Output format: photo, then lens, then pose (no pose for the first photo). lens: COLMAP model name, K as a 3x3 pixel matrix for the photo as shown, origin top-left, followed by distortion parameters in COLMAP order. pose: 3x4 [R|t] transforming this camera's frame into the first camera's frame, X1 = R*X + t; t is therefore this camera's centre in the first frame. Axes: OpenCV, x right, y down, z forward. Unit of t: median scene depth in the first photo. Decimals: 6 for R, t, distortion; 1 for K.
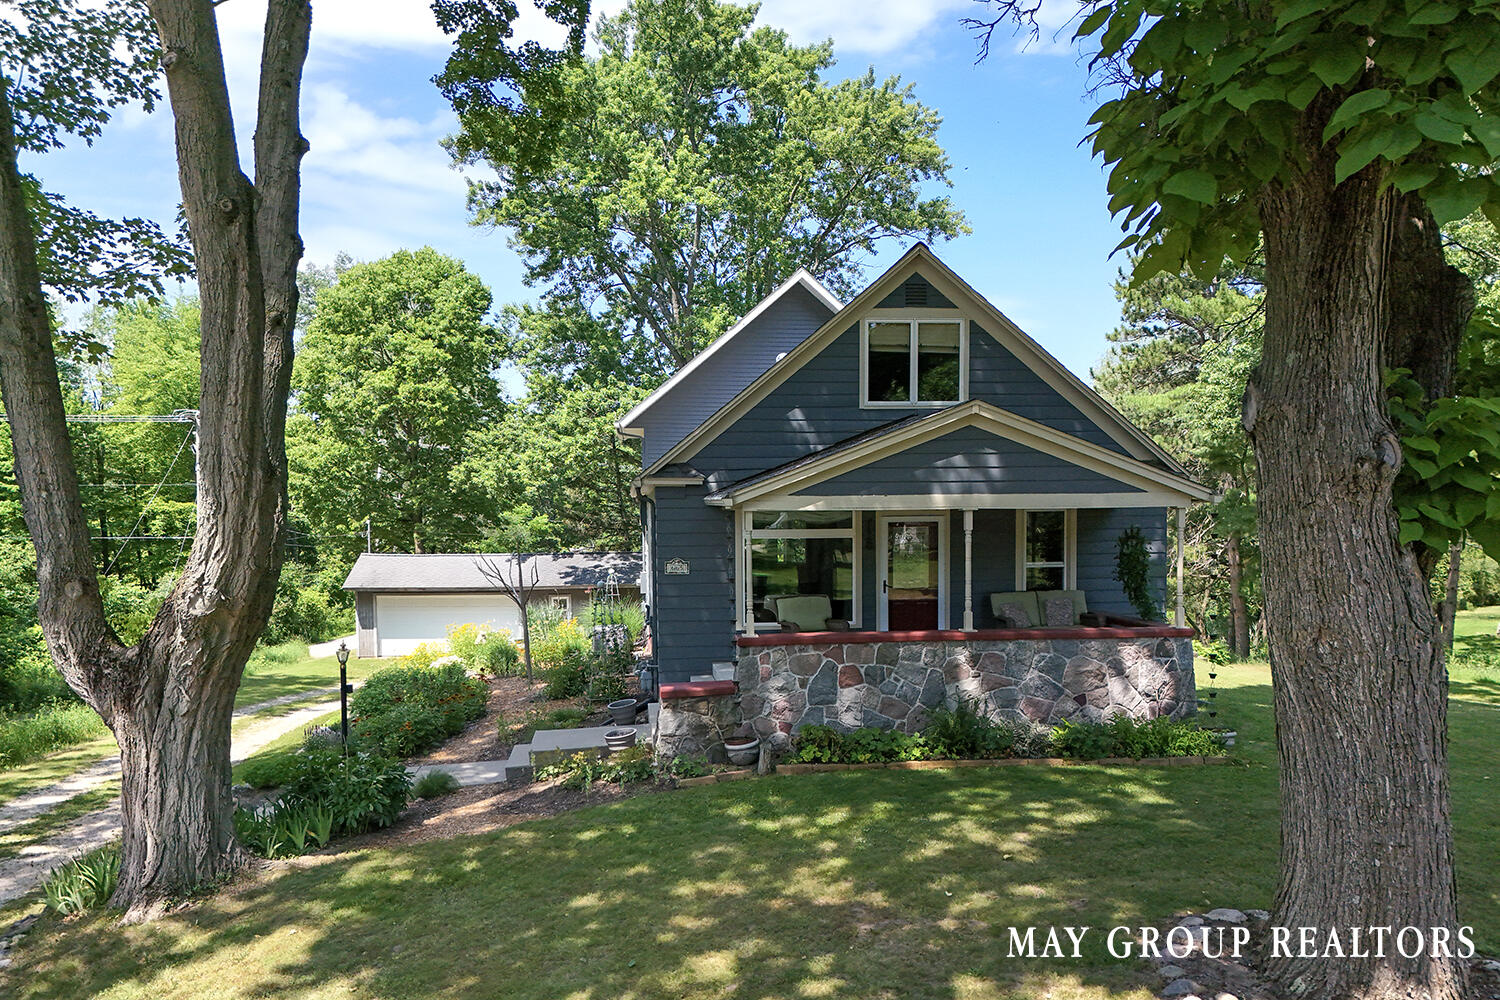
lens RADIAL K [[1045.8, 0, 756.4], [0, 1045.8, 555.1], [0, 0, 1]] dist [-0.000281, 0.000006]
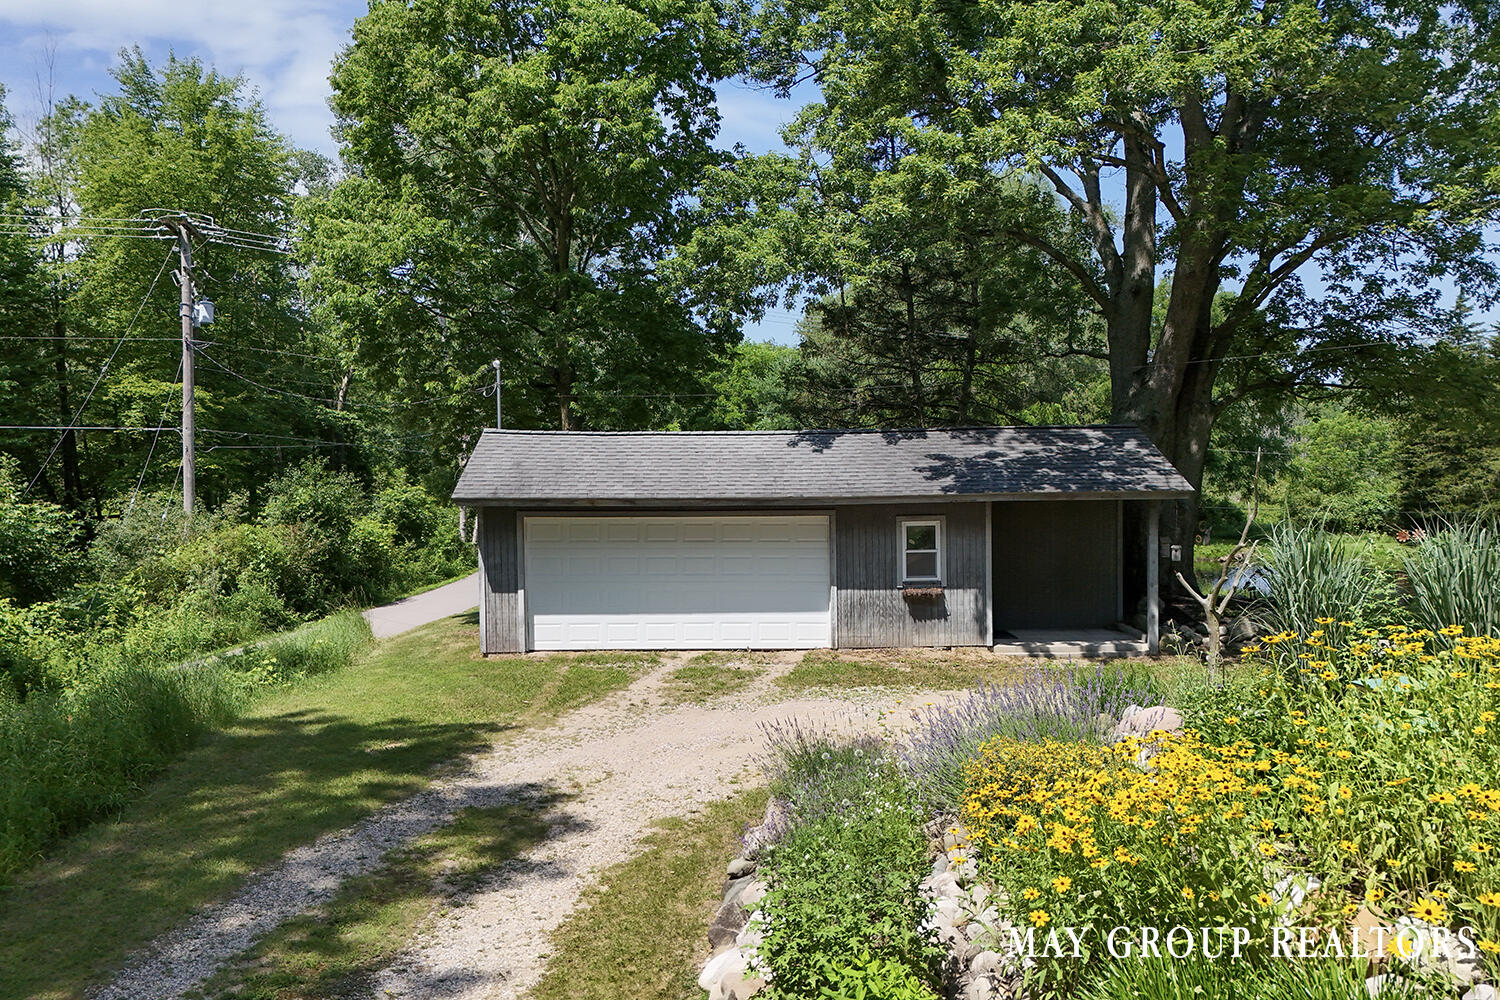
lens RADIAL K [[1045.8, 0, 749.3], [0, 1045.8, 503.5], [0, 0, 1]] dist [-0.000281, 0.000006]
pose [[0.999035, -0.000229, -0.043916, -0.222232], [0.000481, 0.999984, 0.005710, 0.027316], [0.043914, -0.005726, 0.999019, 0.500113]]
